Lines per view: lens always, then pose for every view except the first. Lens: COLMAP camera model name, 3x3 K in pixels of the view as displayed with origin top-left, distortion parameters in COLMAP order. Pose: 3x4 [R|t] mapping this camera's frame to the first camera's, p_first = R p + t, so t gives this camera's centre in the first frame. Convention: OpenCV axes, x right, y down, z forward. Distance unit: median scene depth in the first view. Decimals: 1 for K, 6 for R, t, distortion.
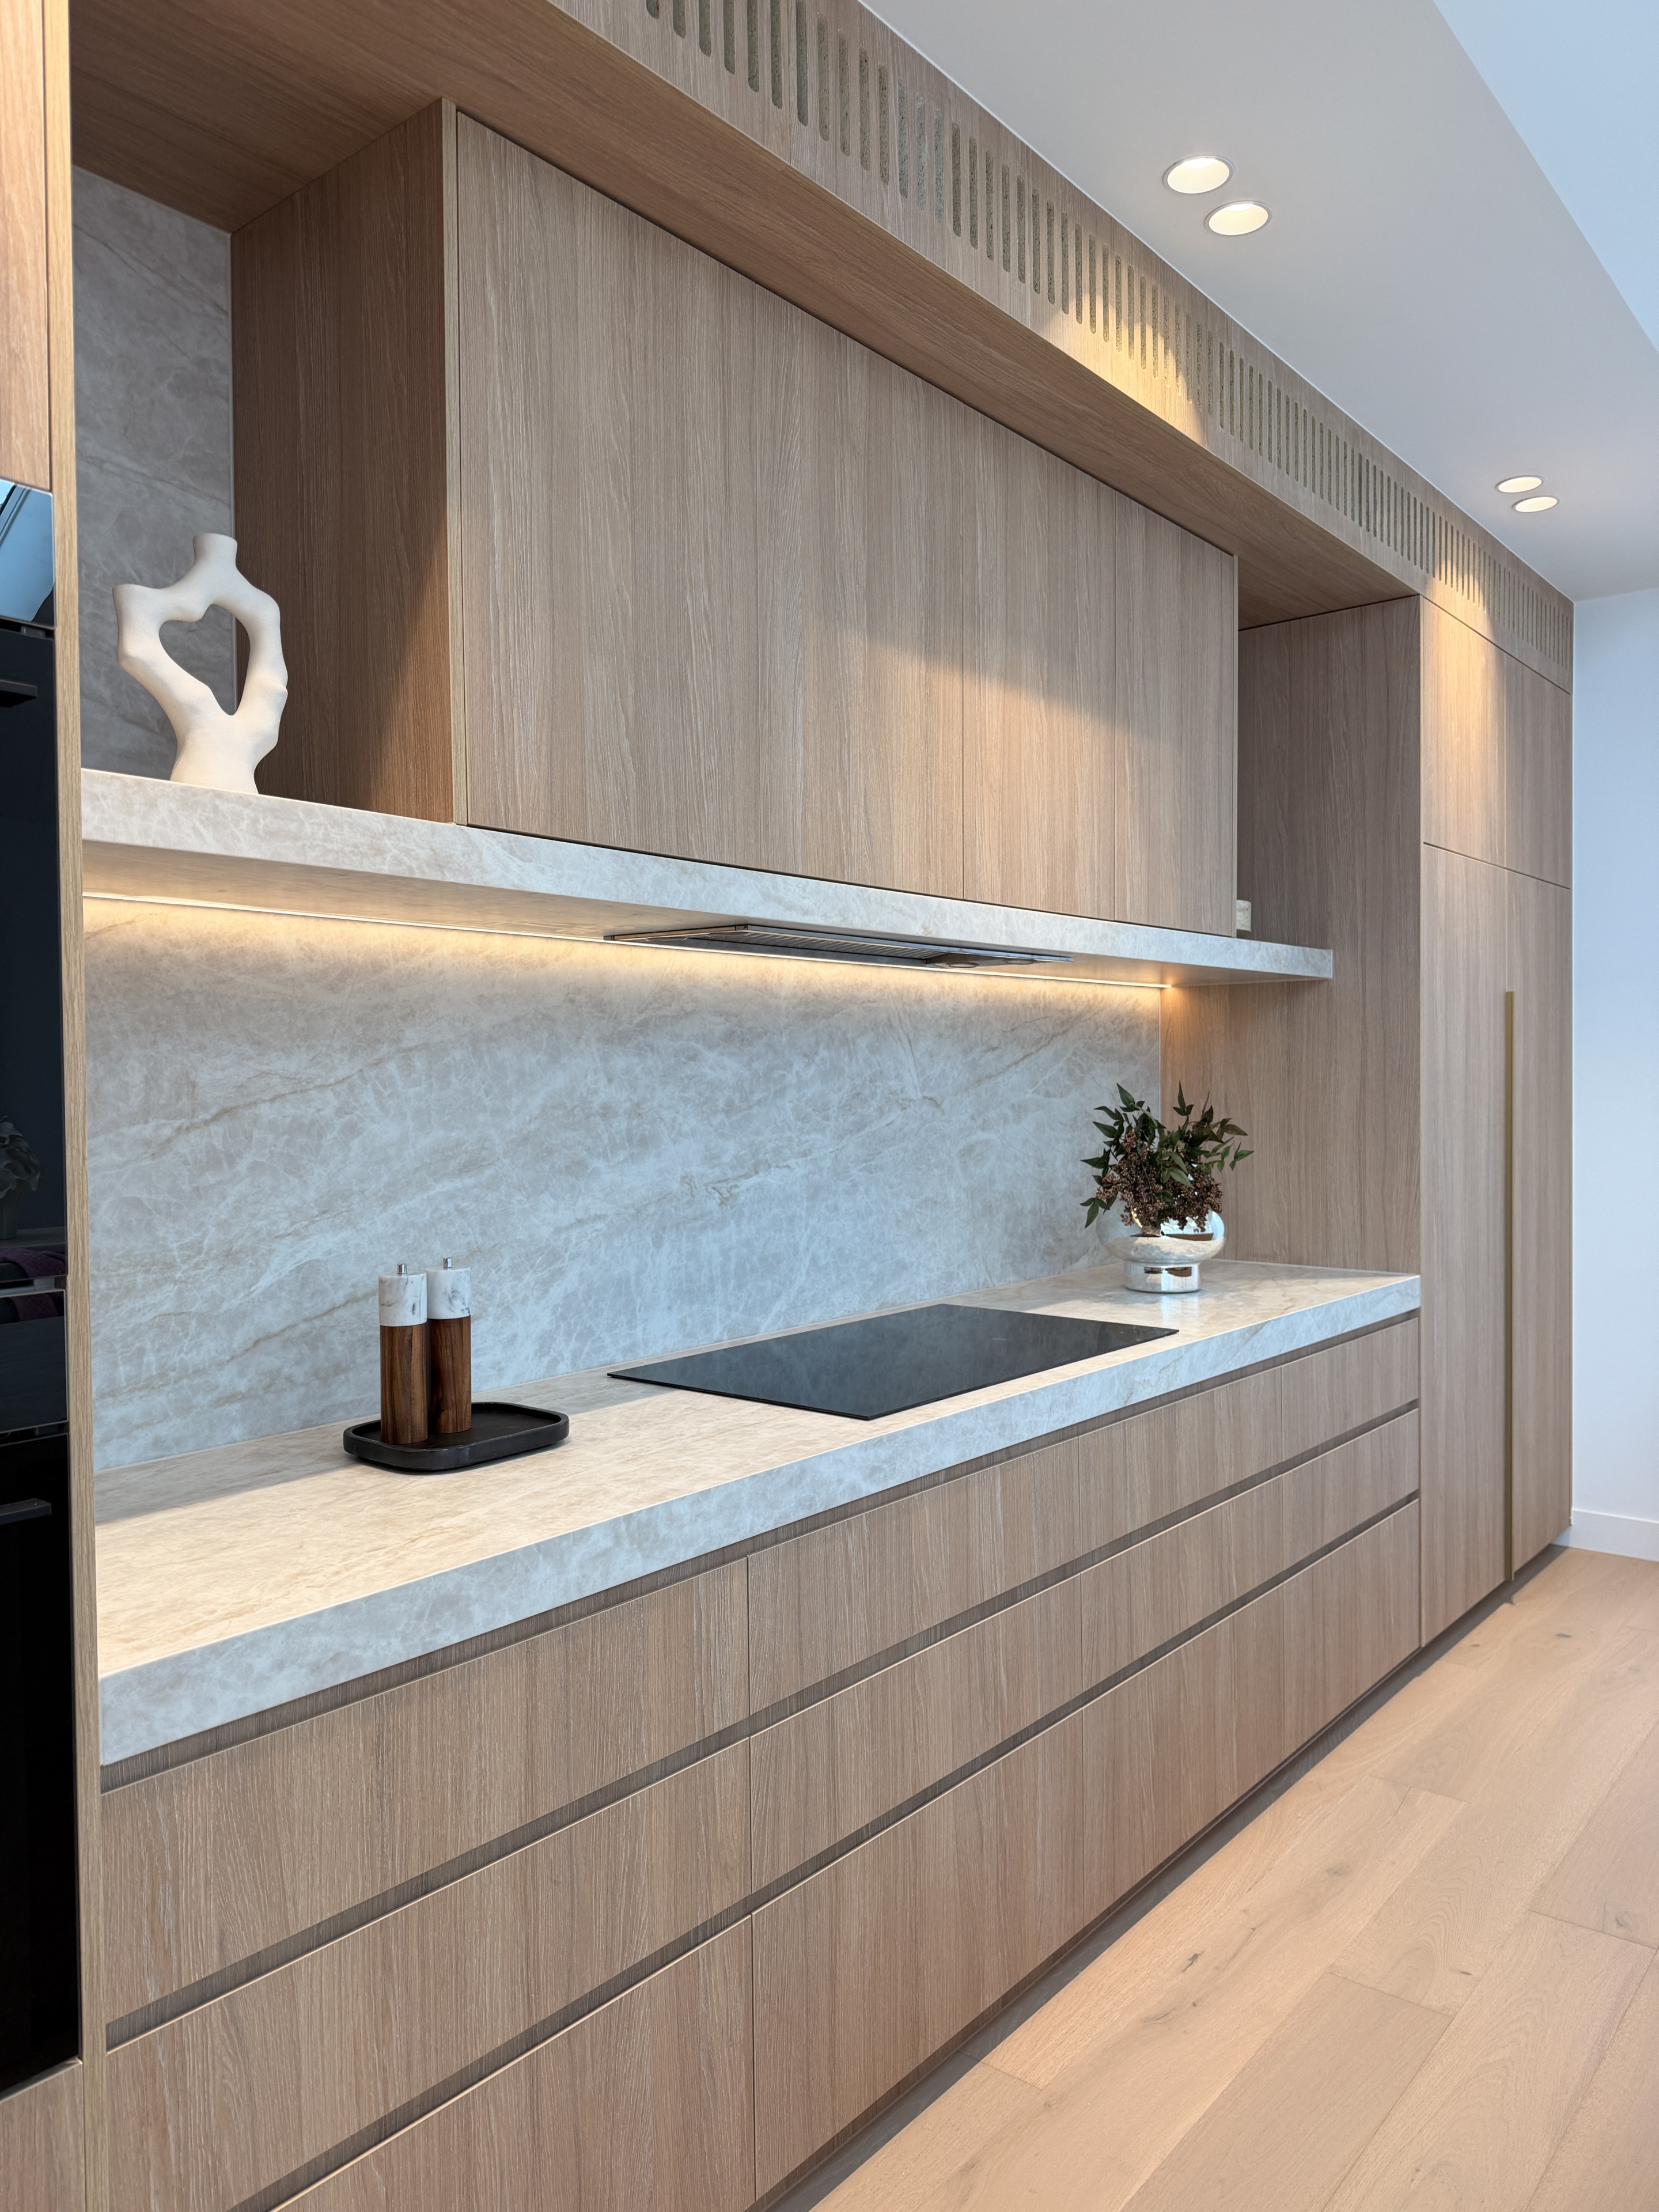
lens RADIAL K [[1540.2, 0, 812.5], [0, 1540.2, 1111.2], [0, 0, 1]] dist [0.173090, -0.363532]
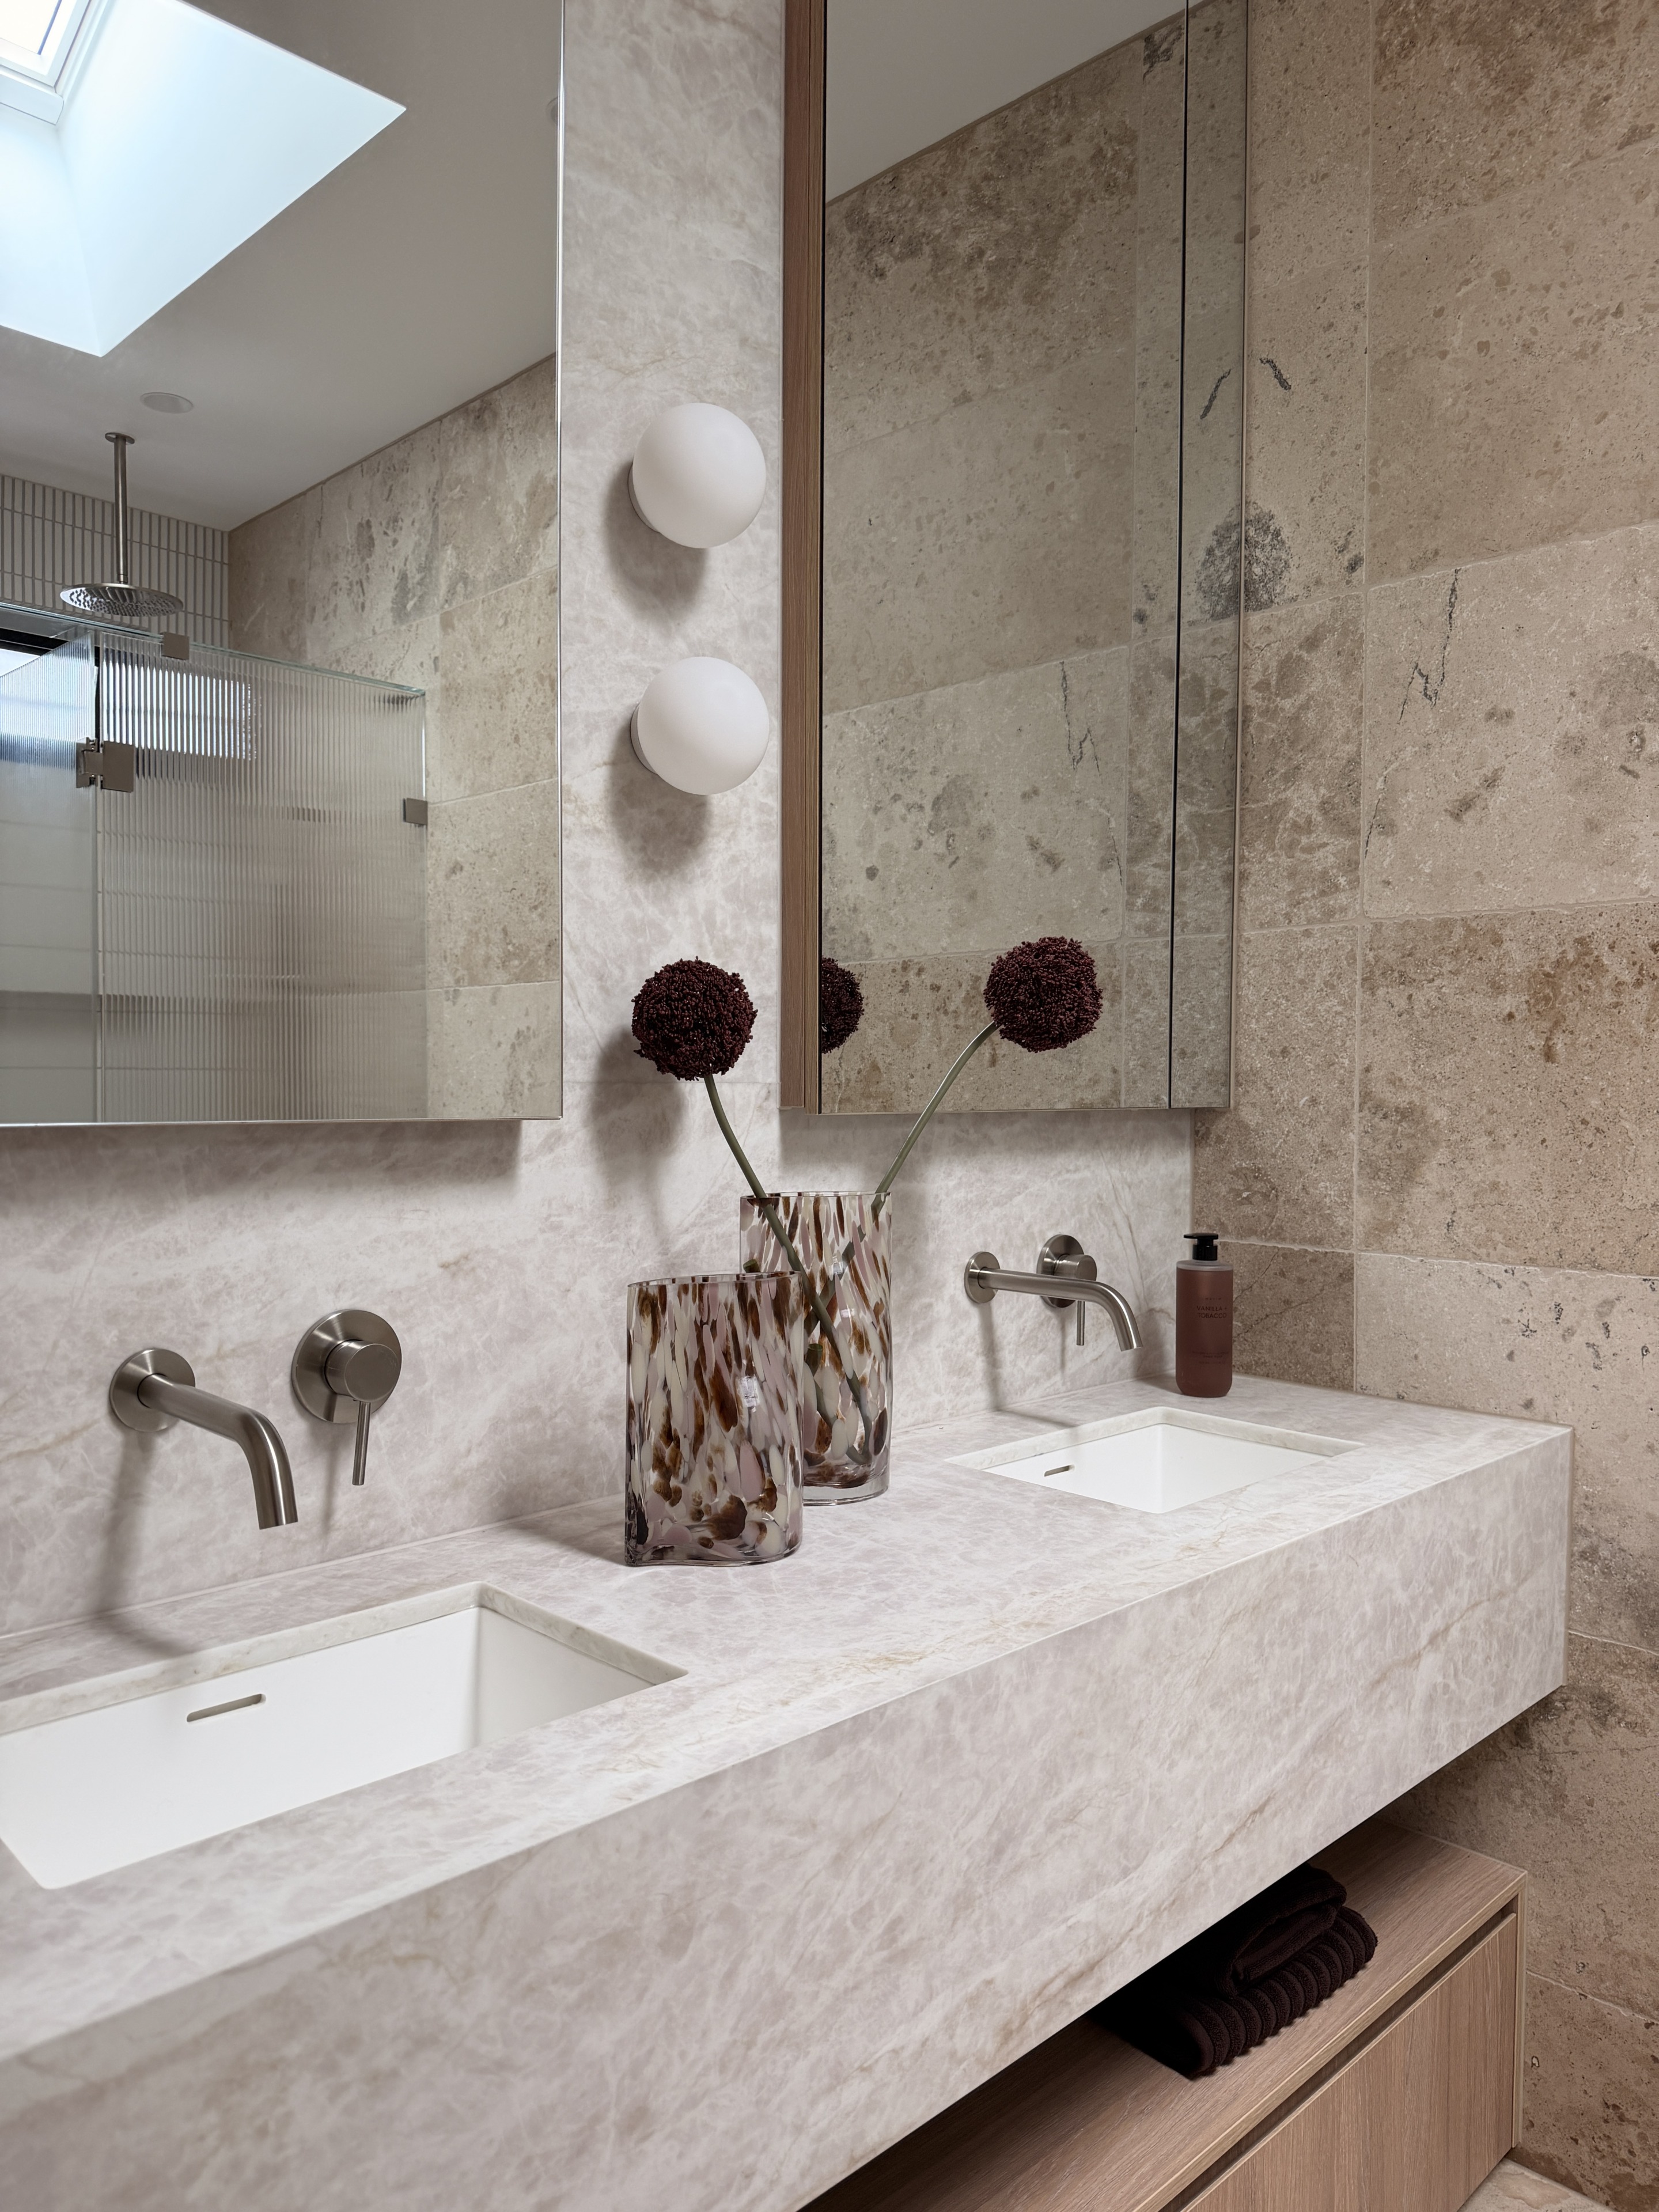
lens RADIAL K [[1553.3, 0, 829.3], [0, 1553.3, 1118.9], [0, 0, 1]] dist [0.167533, -0.372699]
pose [[0.994731, 0.019198, -0.100710, 0.003183], [-0.018857, 0.999813, 0.004330, -0.108646], [0.100775, -0.002408, 0.994906, 0.404297]]
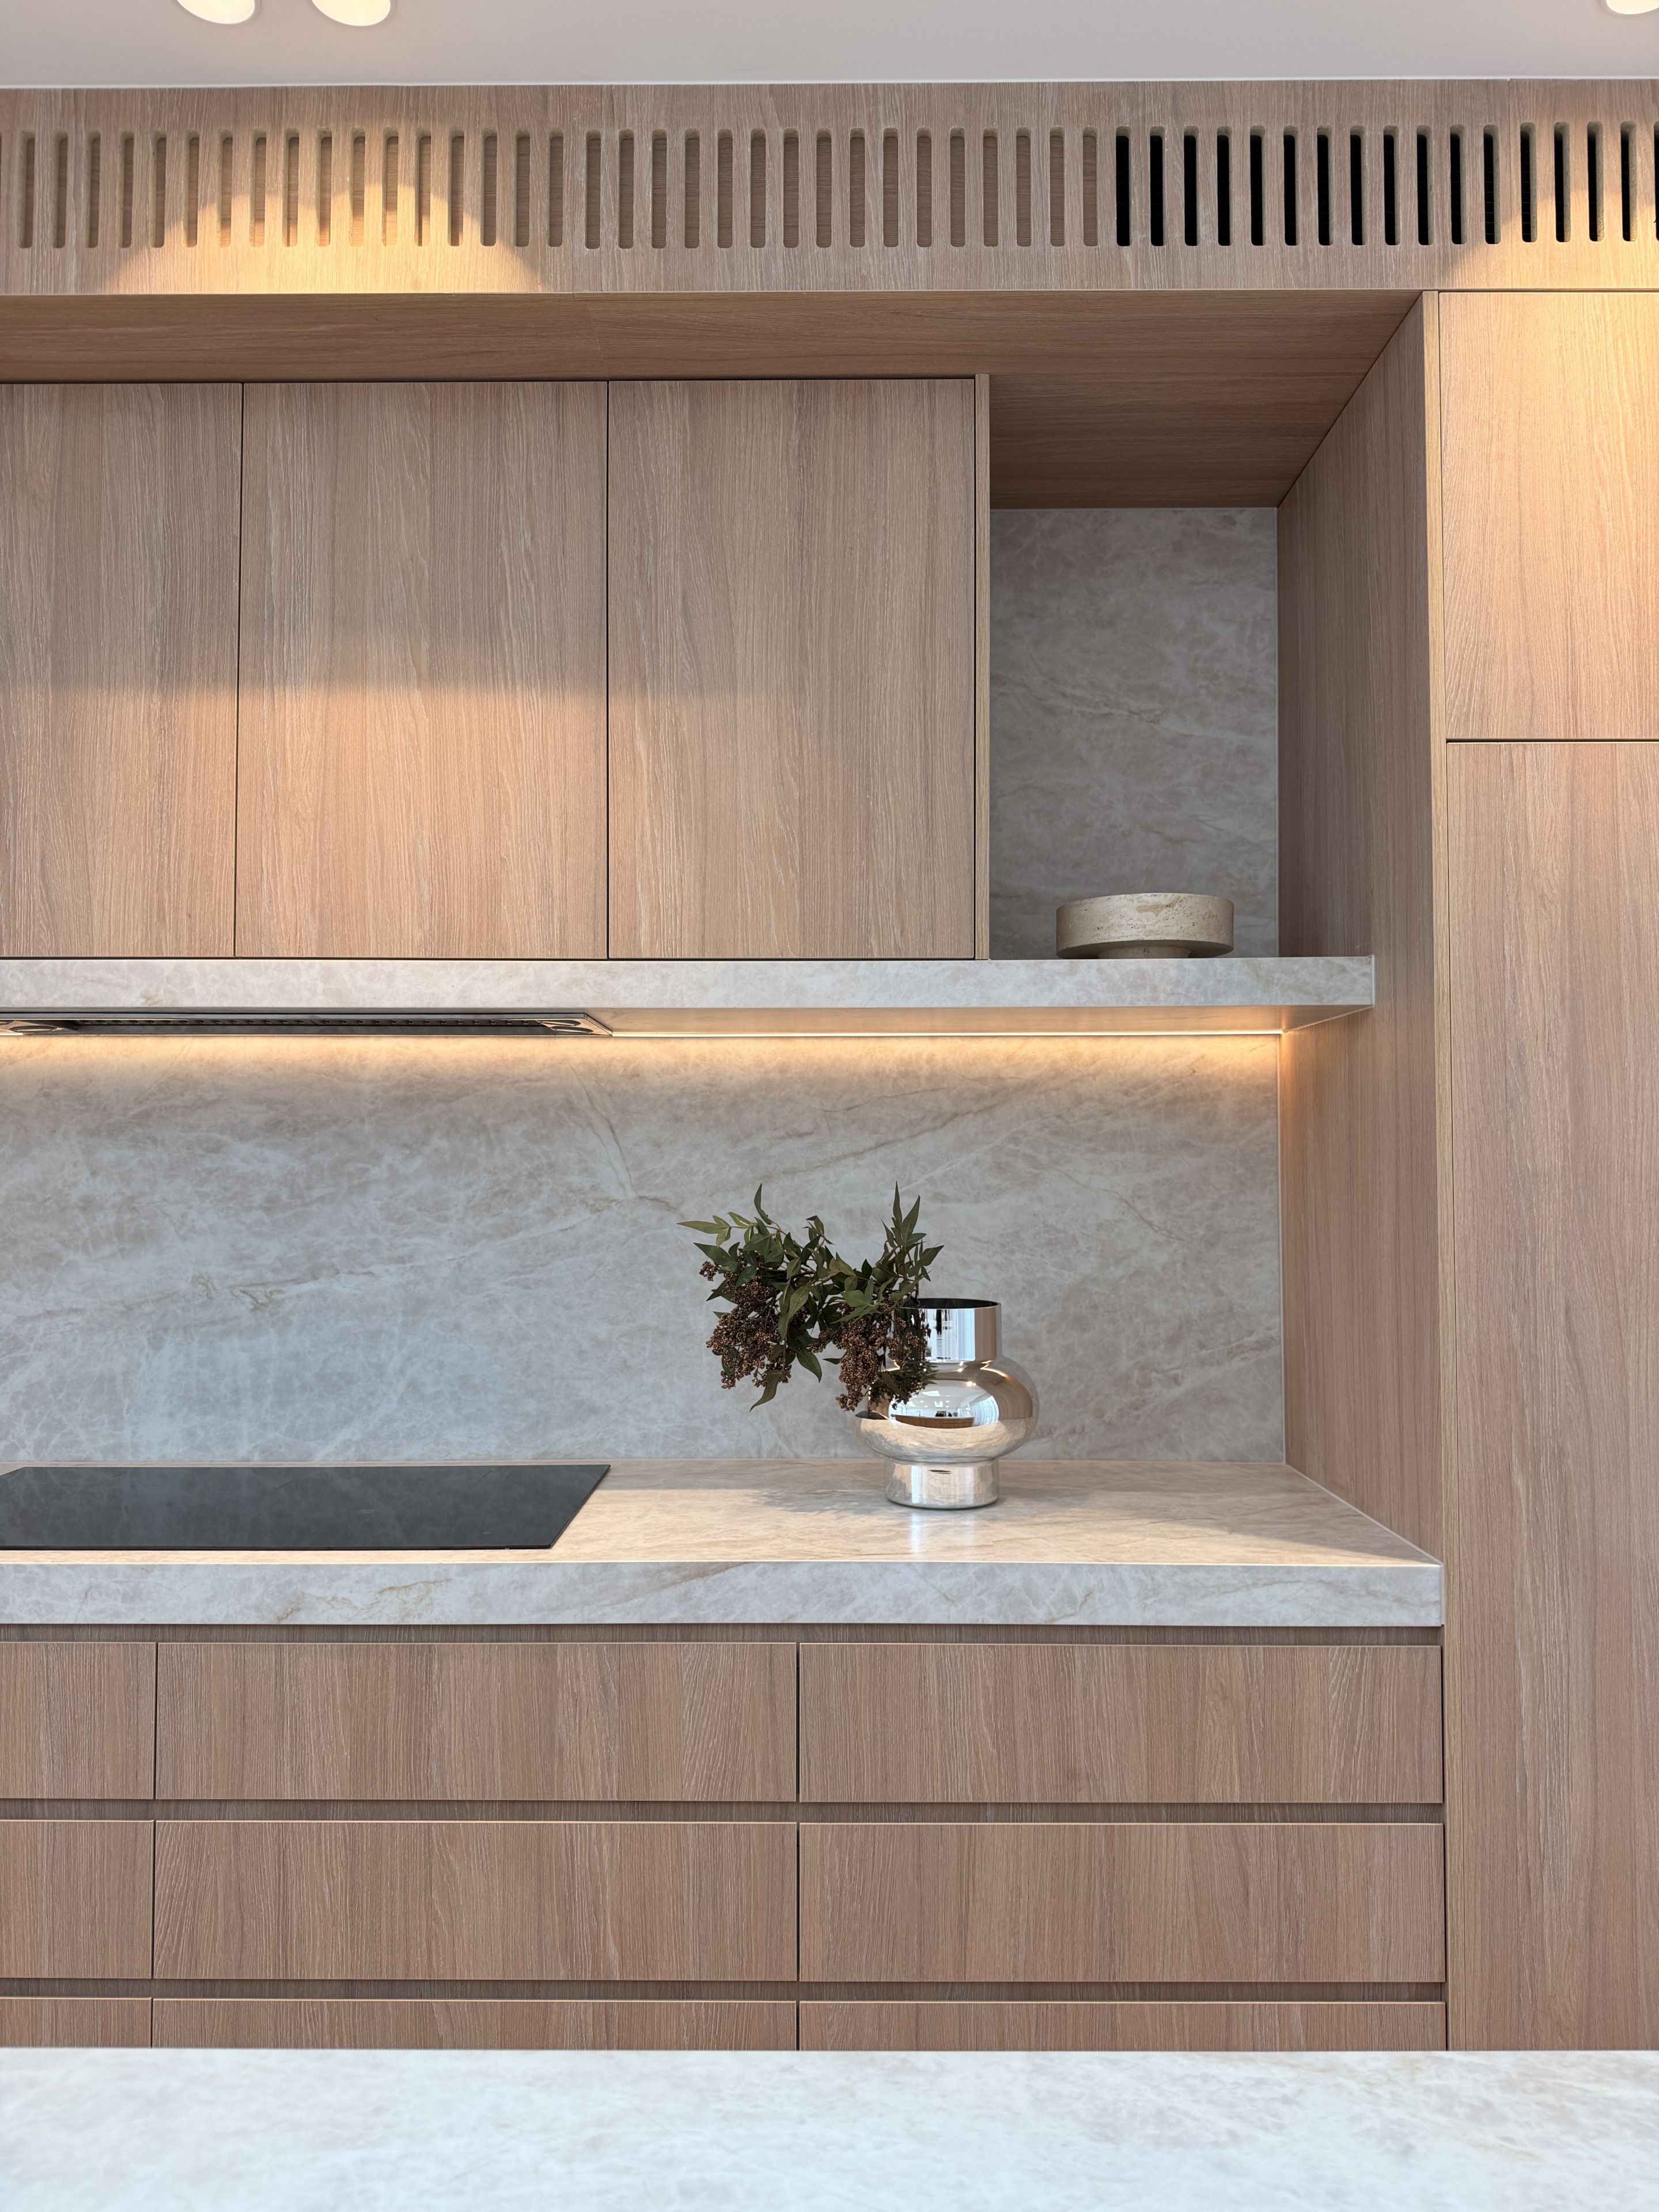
lens RADIAL K [[1538.1, 0, 821.4], [0, 1538.1, 1111.2], [0, 0, 1]] dist [0.183631, -0.420475]
pose [[0.634385, -0.021085, -0.772730, 0.904896], [-0.022313, 0.998712, -0.045569, -0.023255], [0.772695, 0.046150, 0.633098, 0.691439]]
